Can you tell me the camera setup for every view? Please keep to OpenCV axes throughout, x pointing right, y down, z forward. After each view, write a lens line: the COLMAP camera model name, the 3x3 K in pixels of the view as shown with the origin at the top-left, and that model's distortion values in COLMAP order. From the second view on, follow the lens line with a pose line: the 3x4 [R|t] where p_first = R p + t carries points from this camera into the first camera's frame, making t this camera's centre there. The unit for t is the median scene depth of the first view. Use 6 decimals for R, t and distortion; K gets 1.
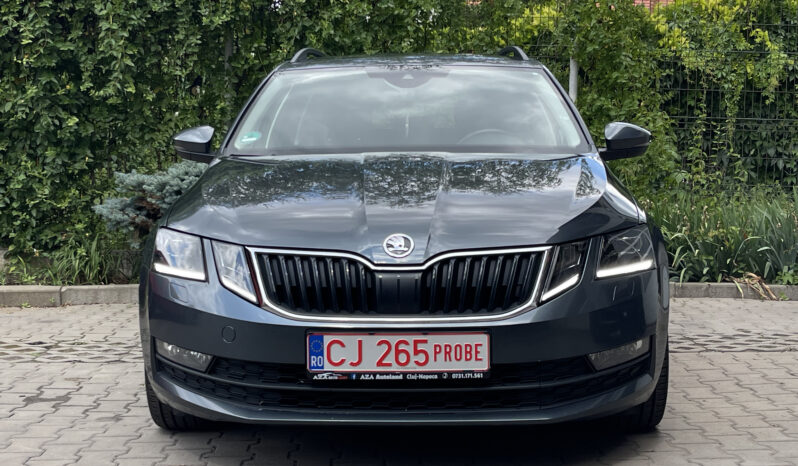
lens RADIAL K [[1184.8, 0, 397.3], [0, 1184.8, 236.0], [0, 0, 1]] dist [0.041876, 0.000000]
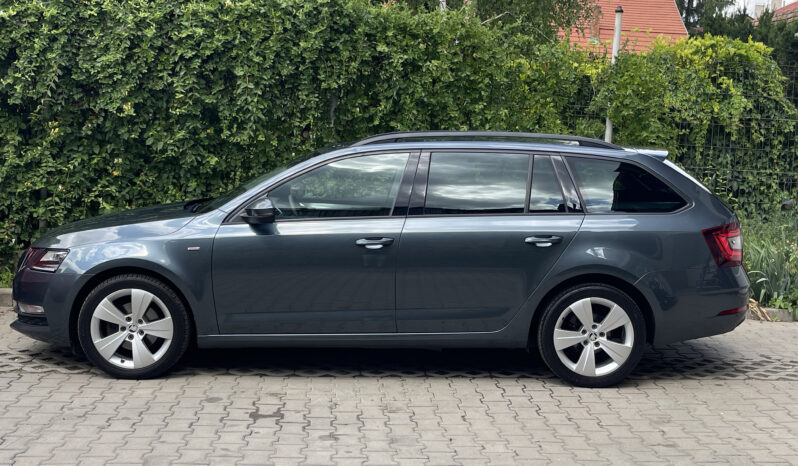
lens RADIAL K [[994.8, 0, 394.5], [0, 994.8, 232.2], [0, 0, 1]] dist [0.034980, 0.000000]
pose [[0.998886, 0.029678, 0.036693, -0.121626], [-0.030906, 0.998966, 0.033354, -0.062308], [-0.035665, -0.034451, 0.998770, -0.048905]]
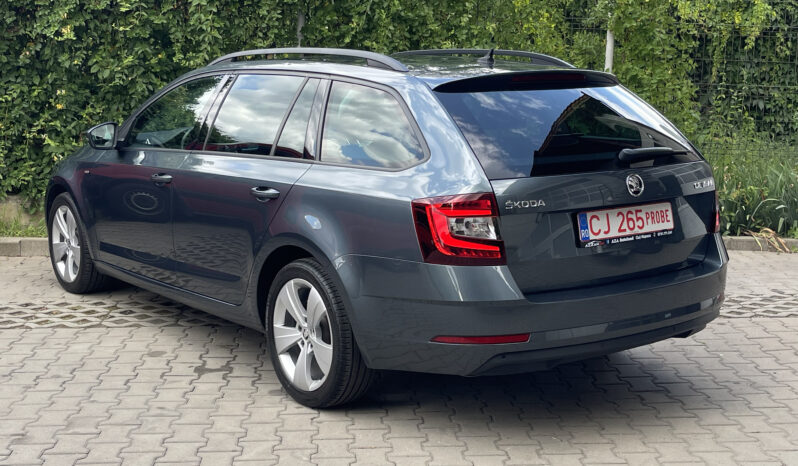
lens RADIAL K [[1086.7, 0, 402.2], [0, 1086.7, 234.1], [0, 0, 1]] dist [0.017701, 0.000000]
pose [[0.999362, 0.003113, 0.035586, -0.089725], [-0.006437, 0.995582, 0.093678, -0.058125], [-0.035137, -0.093847, 0.994966, -0.031377]]
